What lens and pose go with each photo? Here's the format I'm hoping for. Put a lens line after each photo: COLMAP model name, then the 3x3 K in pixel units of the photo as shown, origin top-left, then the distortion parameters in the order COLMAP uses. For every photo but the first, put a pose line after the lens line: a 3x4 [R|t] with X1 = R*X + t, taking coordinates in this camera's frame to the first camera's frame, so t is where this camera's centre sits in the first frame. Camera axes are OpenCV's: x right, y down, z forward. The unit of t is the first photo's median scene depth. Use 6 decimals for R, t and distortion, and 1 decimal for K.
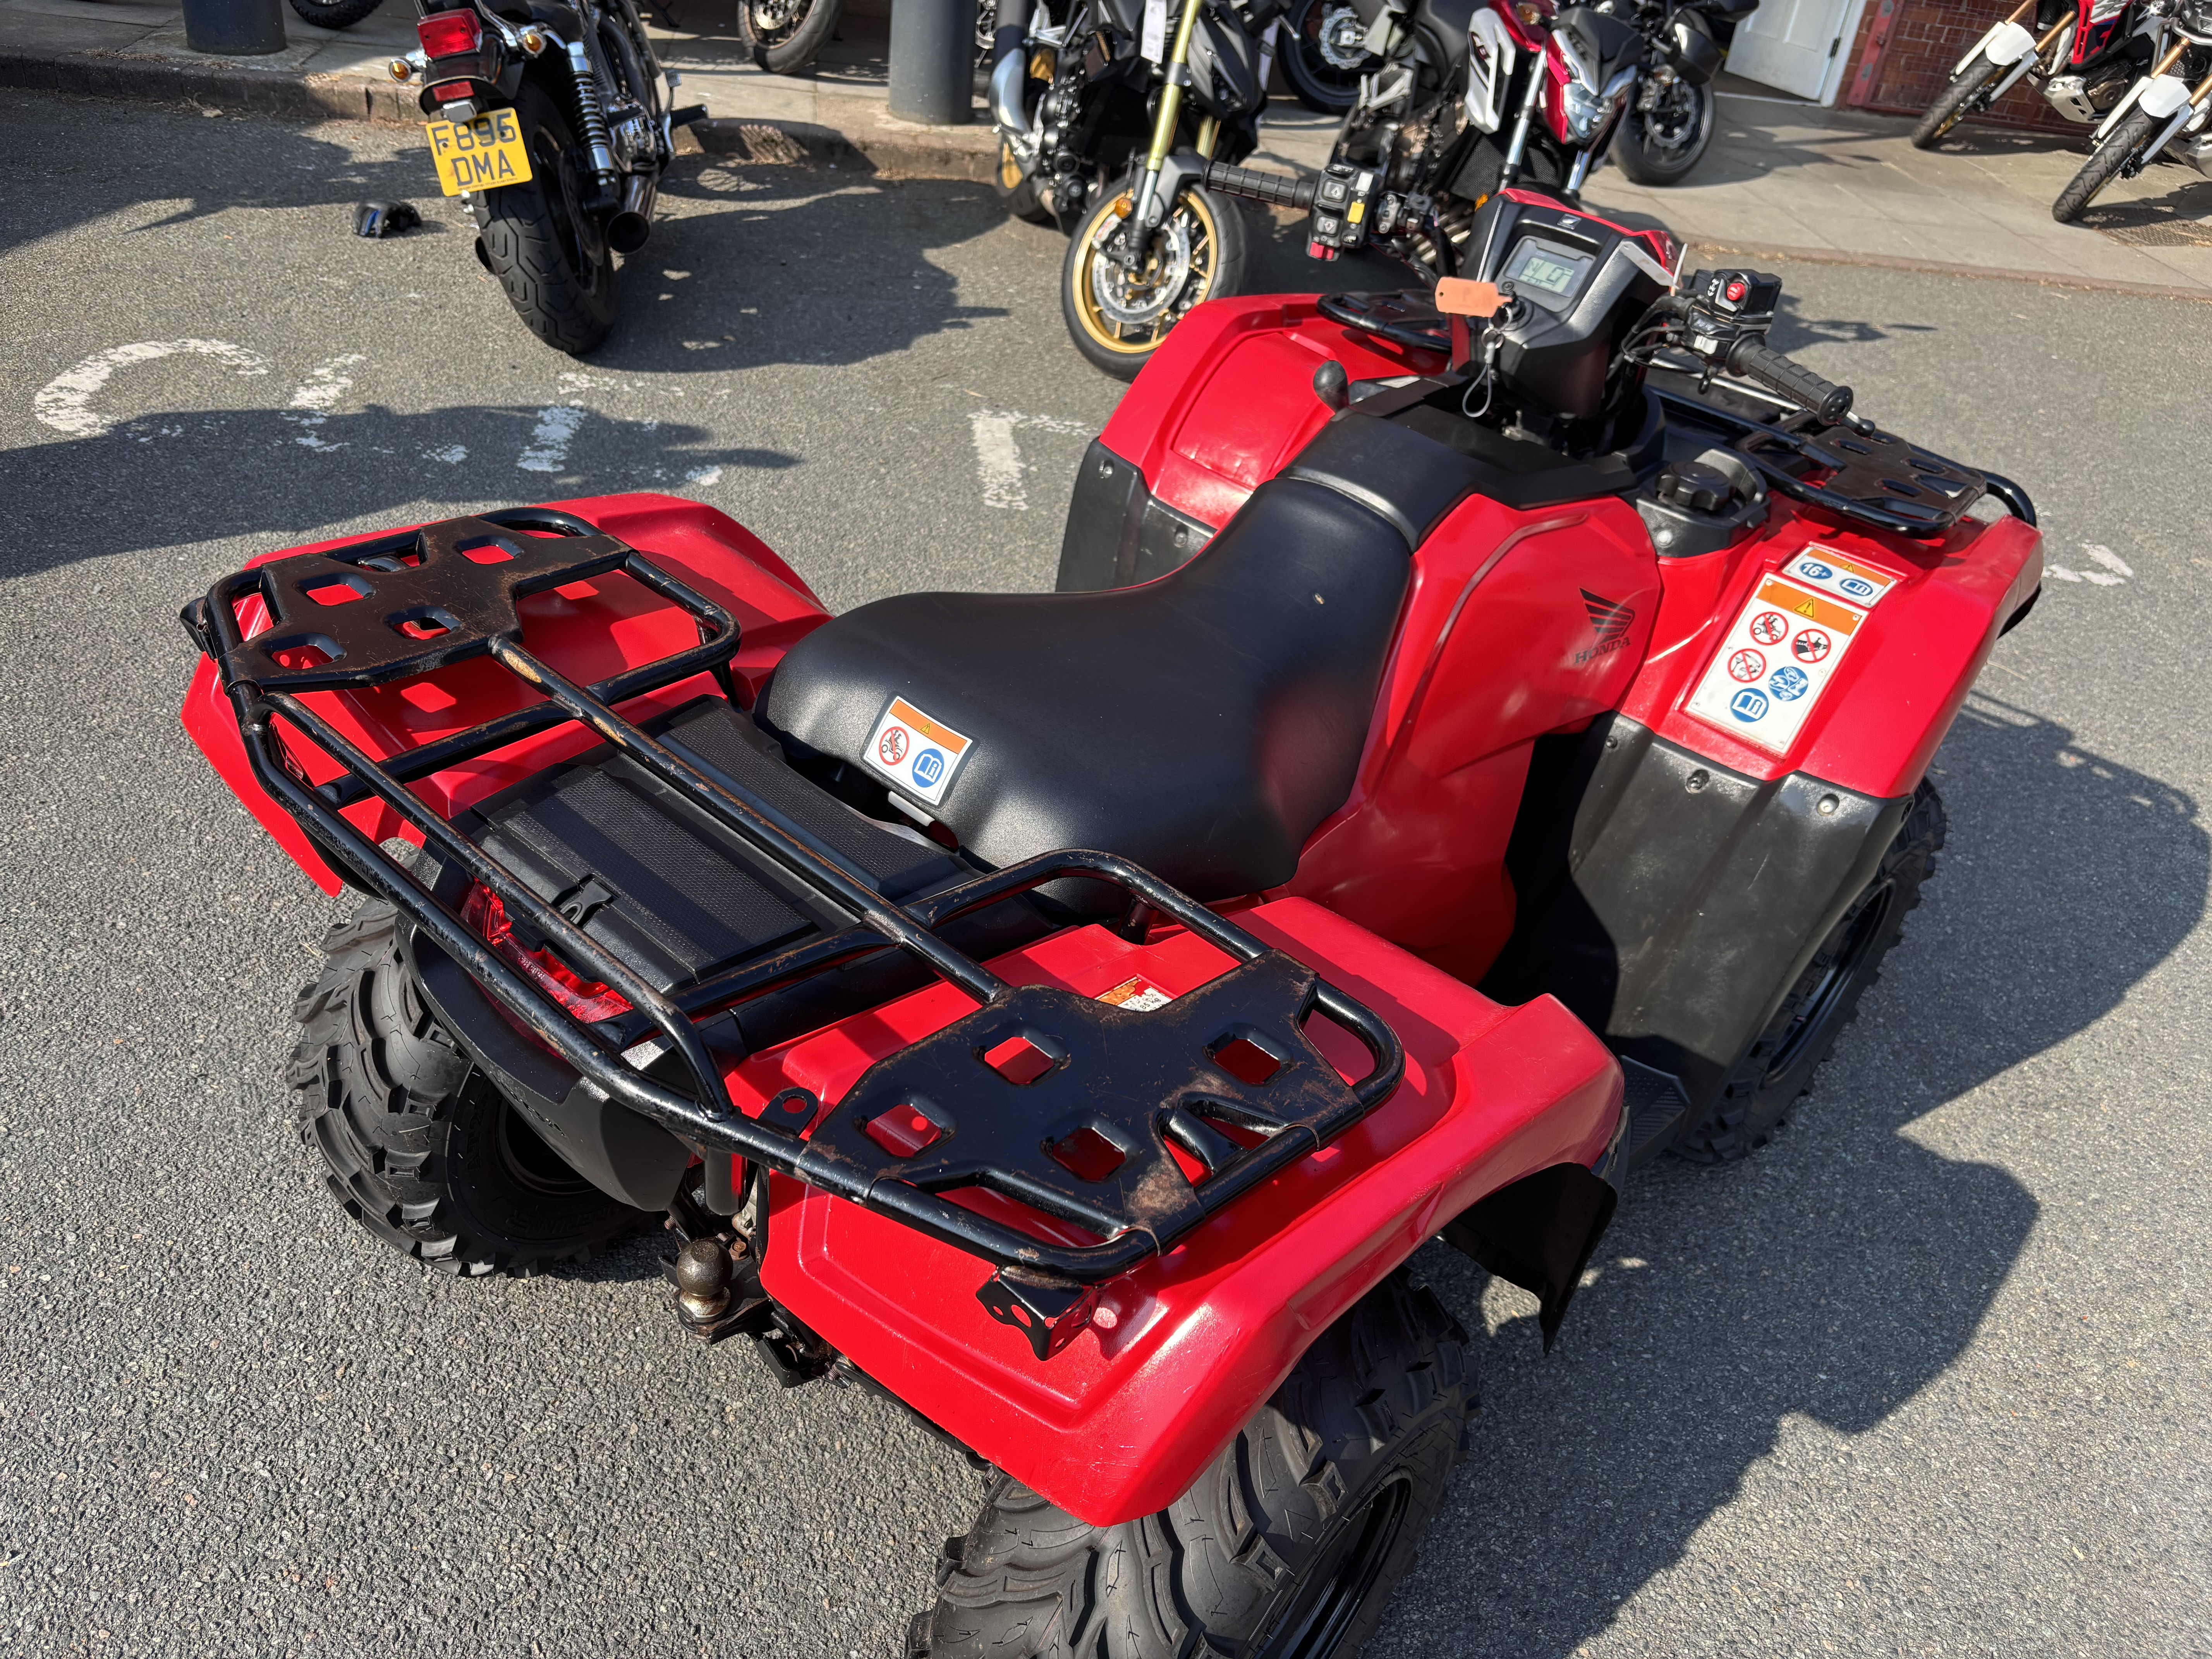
lens RADIAL K [[1668.0, 0, 1110.8], [0, 1668.0, 835.1], [0, 0, 1]] dist [0.036183, -0.050919]
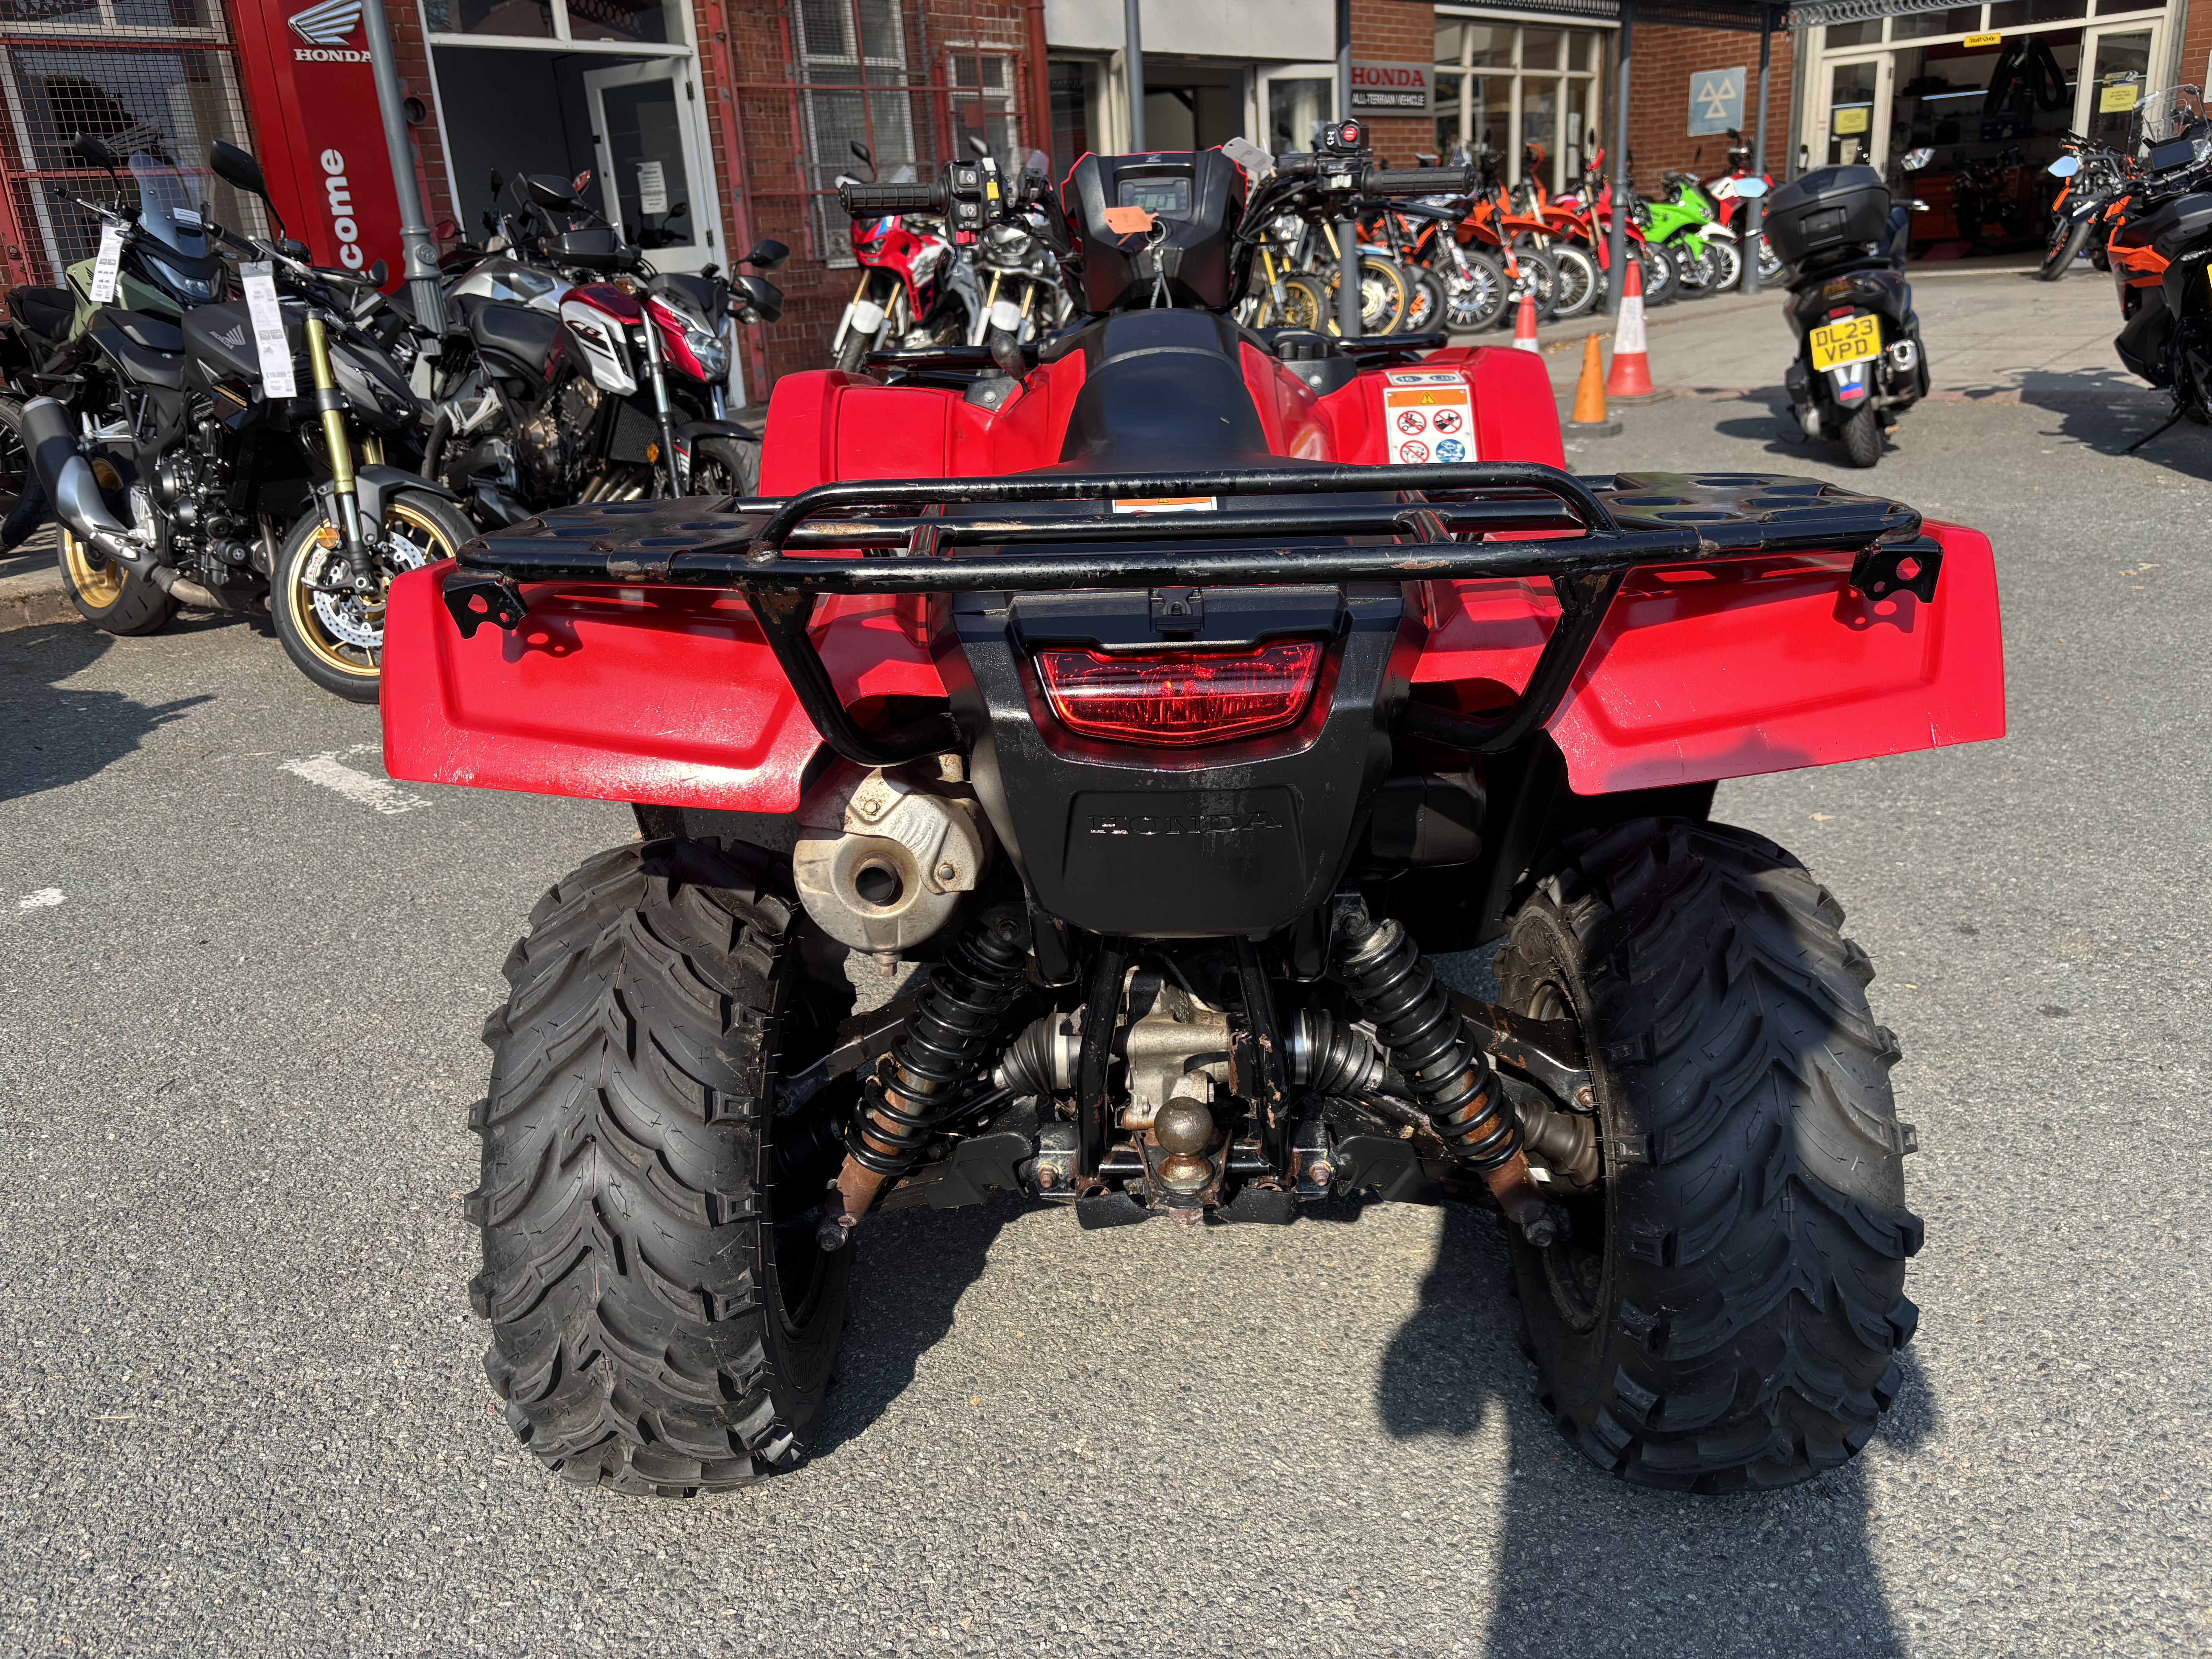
lens RADIAL K [[1650.6, 0, 1106.0], [0, 1650.6, 829.5], [0, 0, 1]] dist [0.015067, 0.000268]
pose [[0.761883, -0.365945, 0.534432, -0.211111], [0.473703, 0.877534, -0.074428, 0.048495], [-0.441746, 0.309868, 0.841928, 0.061154]]
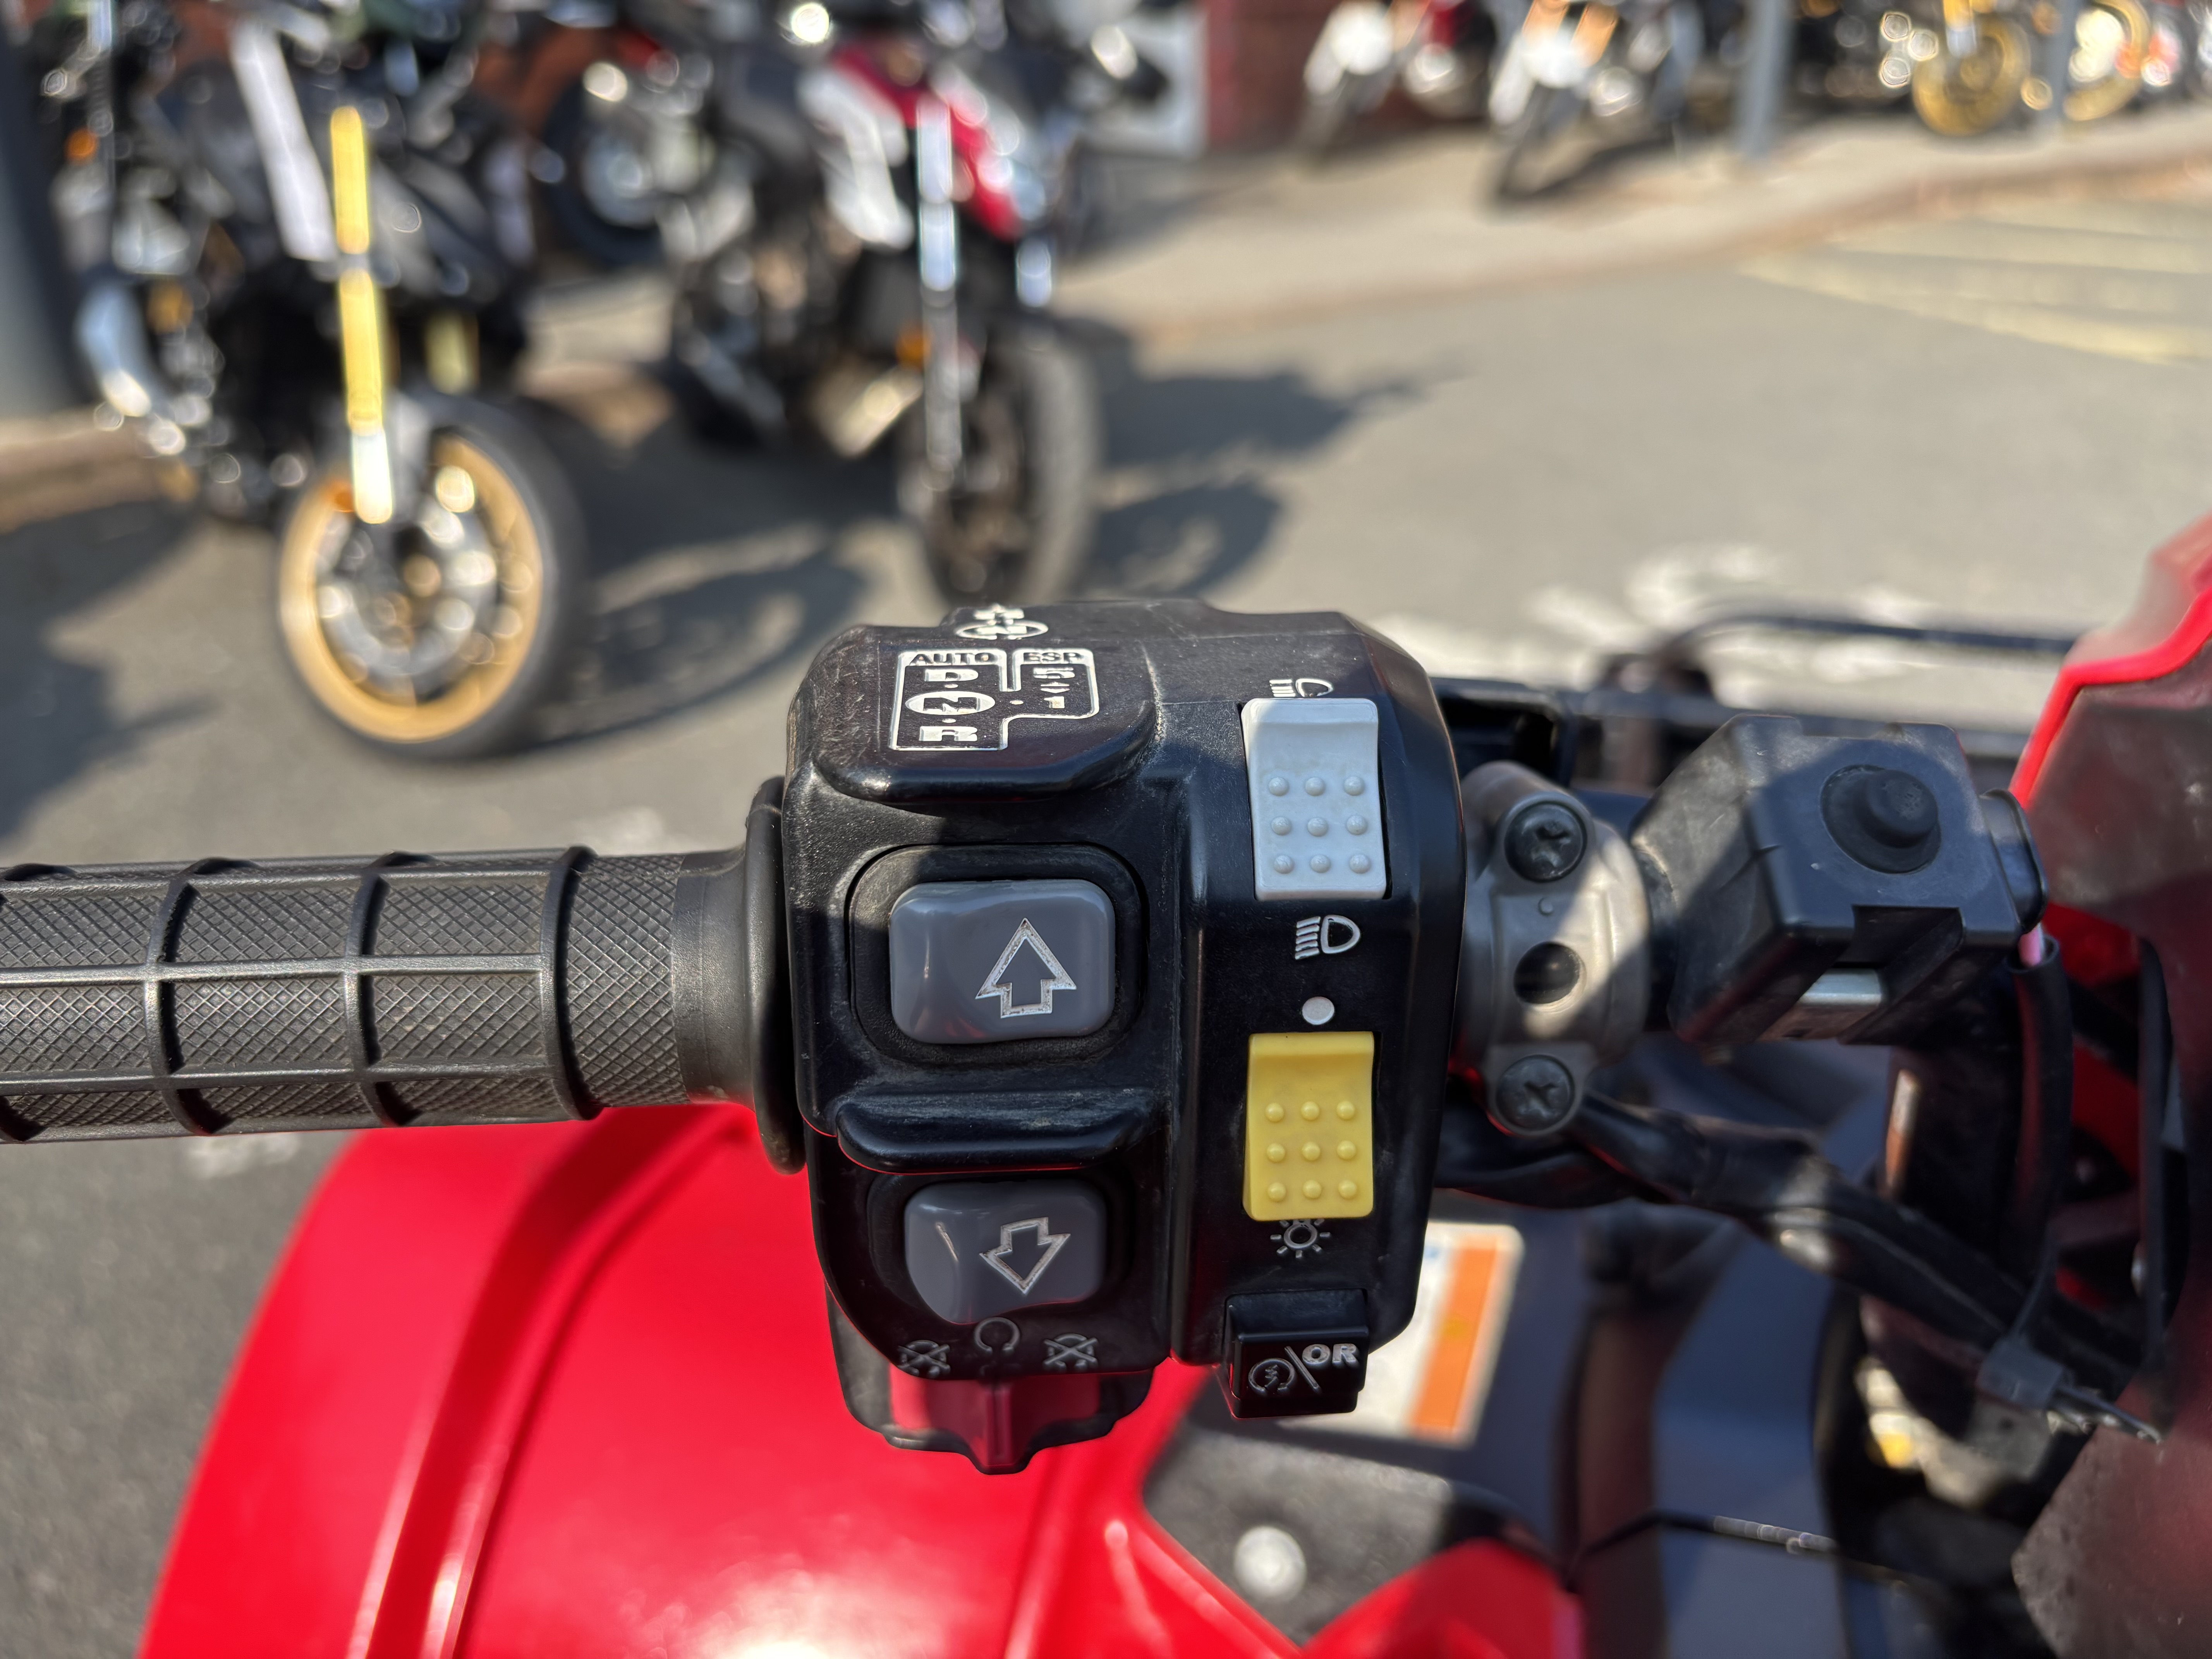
lens RADIAL K [[1767.4, 0, 1106.0], [0, 1767.4, 829.5], [0, 0, 1]] dist [-0.001789, -0.072757]
pose [[0.912370, -0.303229, 0.275014, 0.045813], [0.326537, 0.944243, -0.042184, -0.153421], [-0.246889, 0.128290, 0.960514, 0.361722]]
